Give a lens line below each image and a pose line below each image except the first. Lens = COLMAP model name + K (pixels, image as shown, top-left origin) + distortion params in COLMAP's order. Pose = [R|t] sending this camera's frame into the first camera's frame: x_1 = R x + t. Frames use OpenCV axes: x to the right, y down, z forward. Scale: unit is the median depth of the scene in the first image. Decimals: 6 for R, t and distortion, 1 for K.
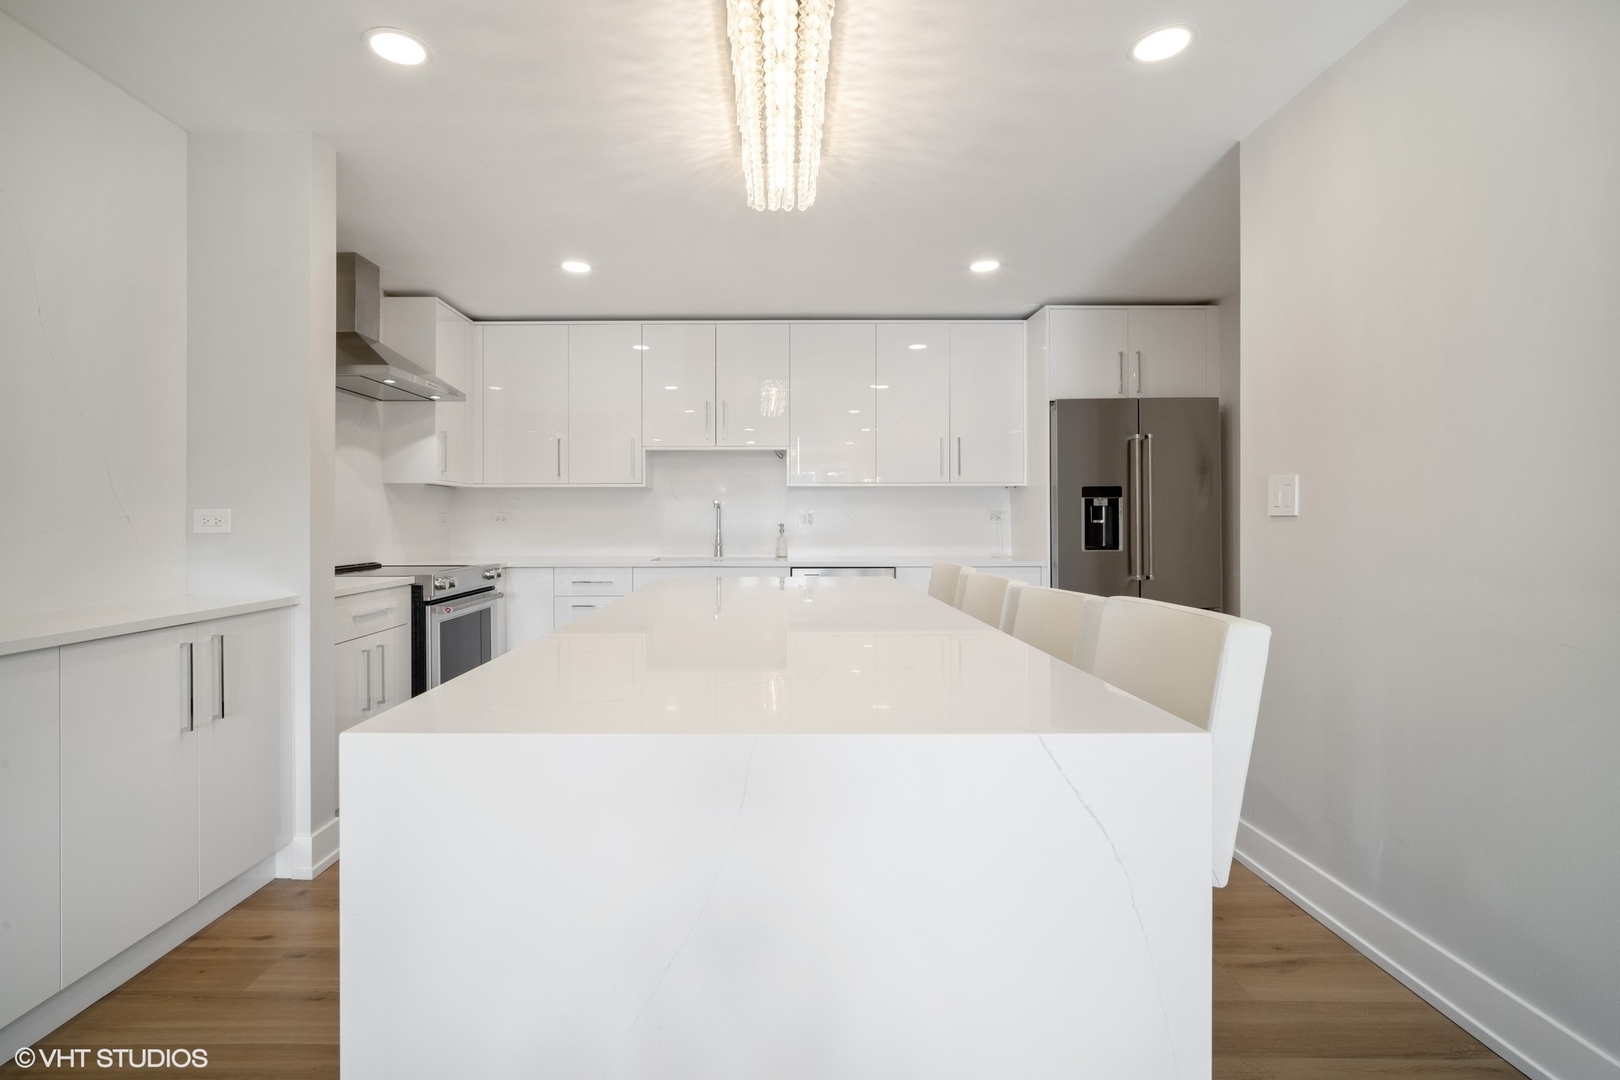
lens RADIAL K [[722.6, 0, 768.7], [0, 722.6, 515.7], [0, 0, 1]] dist [-0.009752, 0.000458]
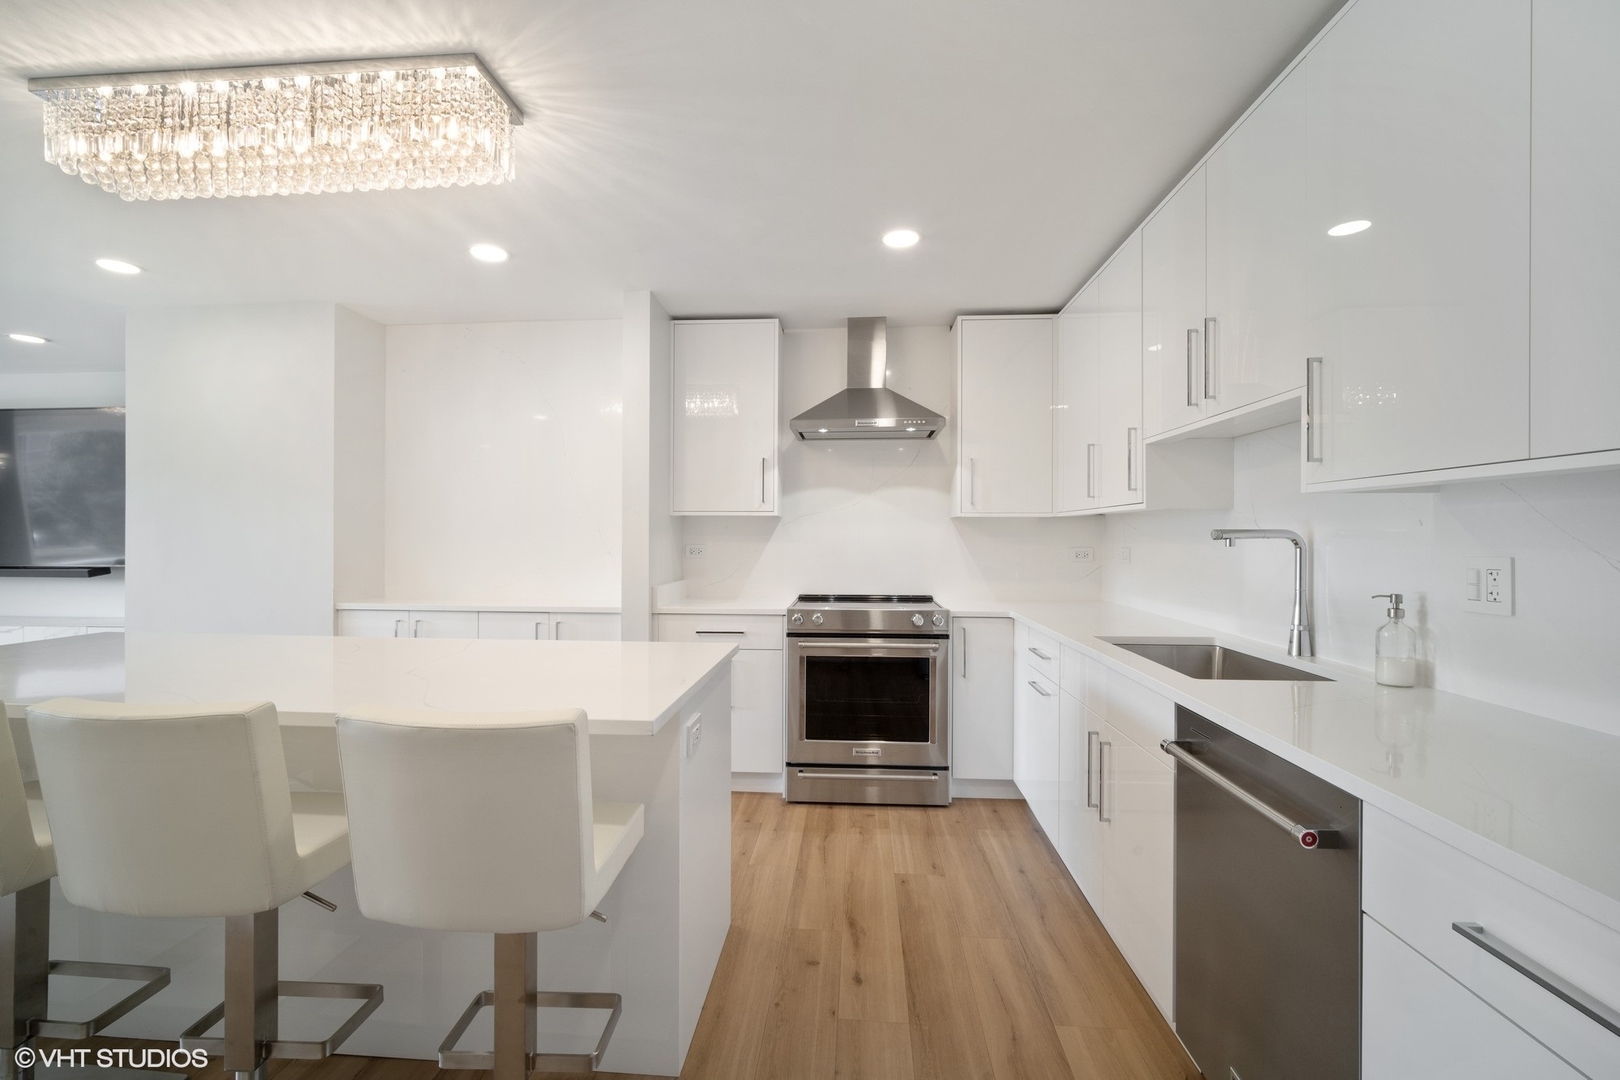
lens RADIAL K [[703.5, 0, 798.1], [0, 703.5, 534.6], [0, 0, 1]] dist [-0.000704, 0.000898]
pose [[-0.070125, -0.000388, -0.997538, 0.449797], [0.002530, 0.999997, -0.000567, -0.021721], [0.997535, -0.002563, -0.070124, 0.844257]]
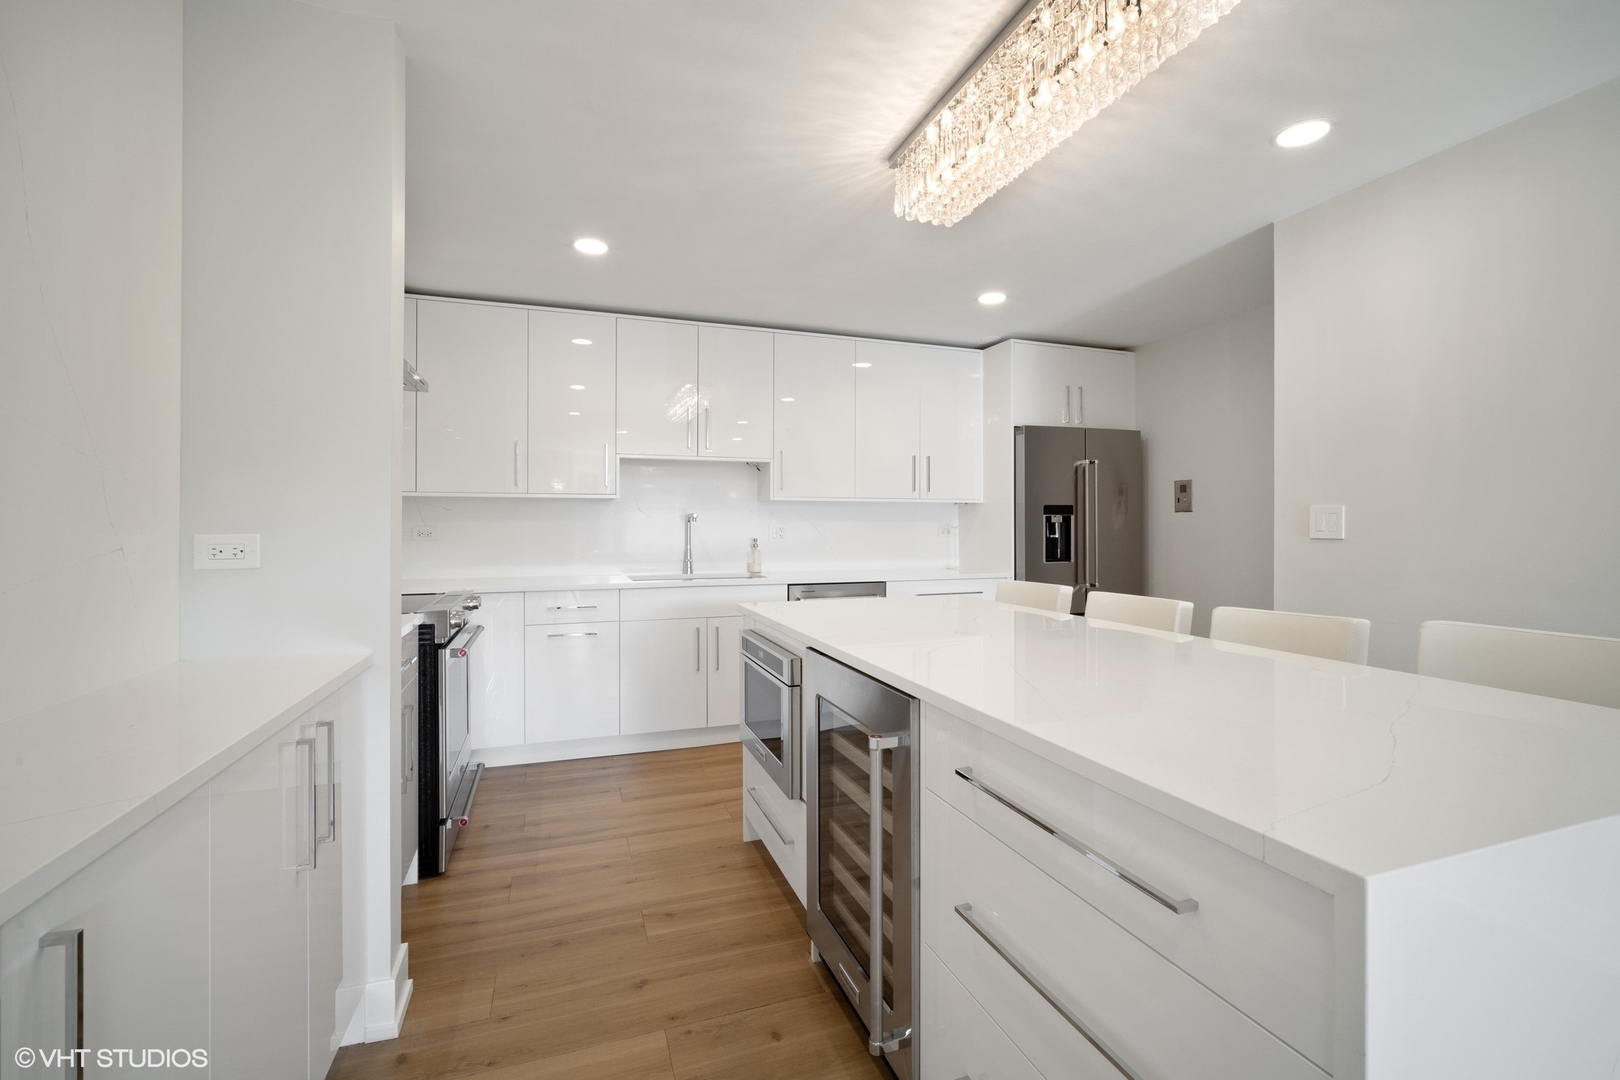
lens RADIAL K [[709.6, 0, 816.1], [0, 709.6, 526.0], [0, 0, 1]] dist [-0.001277, 0.001215]
pose [[0.936122, 0.001339, 0.351673, -0.279340], [-0.003723, 0.999974, 0.006105, -0.013489], [-0.351656, -0.007024, 0.936103, 0.095635]]
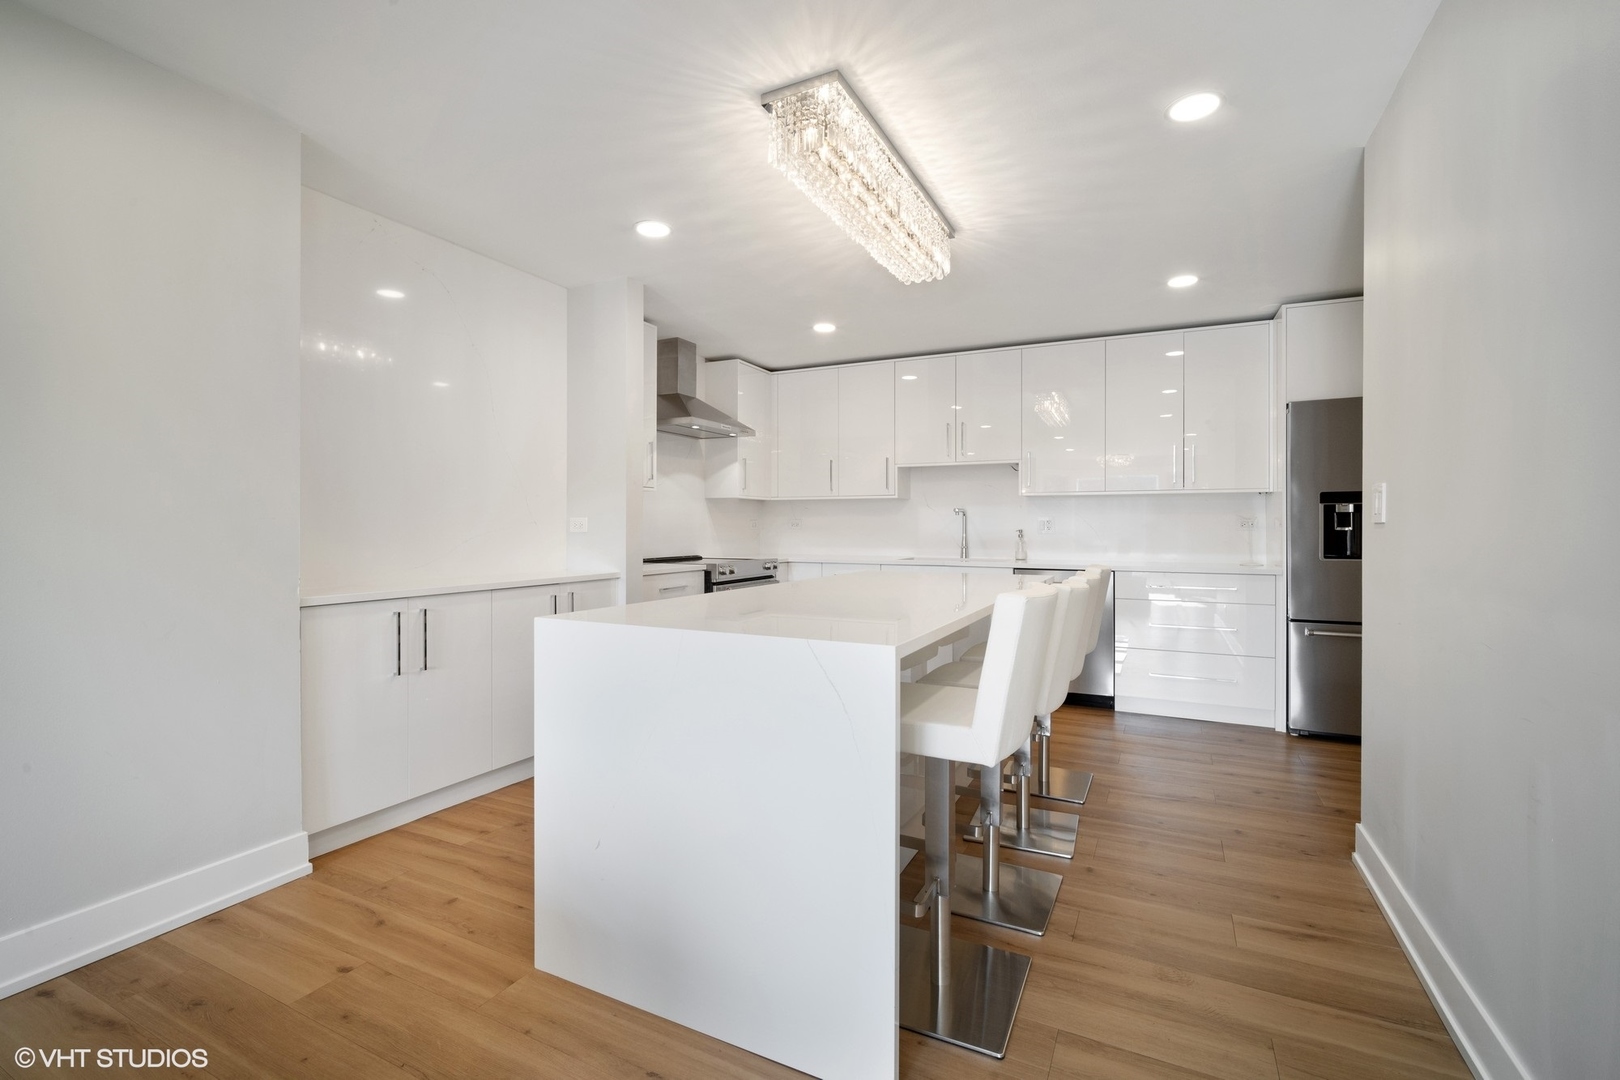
lens RADIAL K [[709.6, 0, 816.1], [0, 709.6, 526.0], [0, 0, 1]] dist [-0.001277, 0.001215]
pose [[0.902718, 0.003497, -0.430218, 0.235812], [-0.001298, 0.999985, 0.005406, 0.000218], [0.430230, -0.004321, 0.902709, -0.130309]]
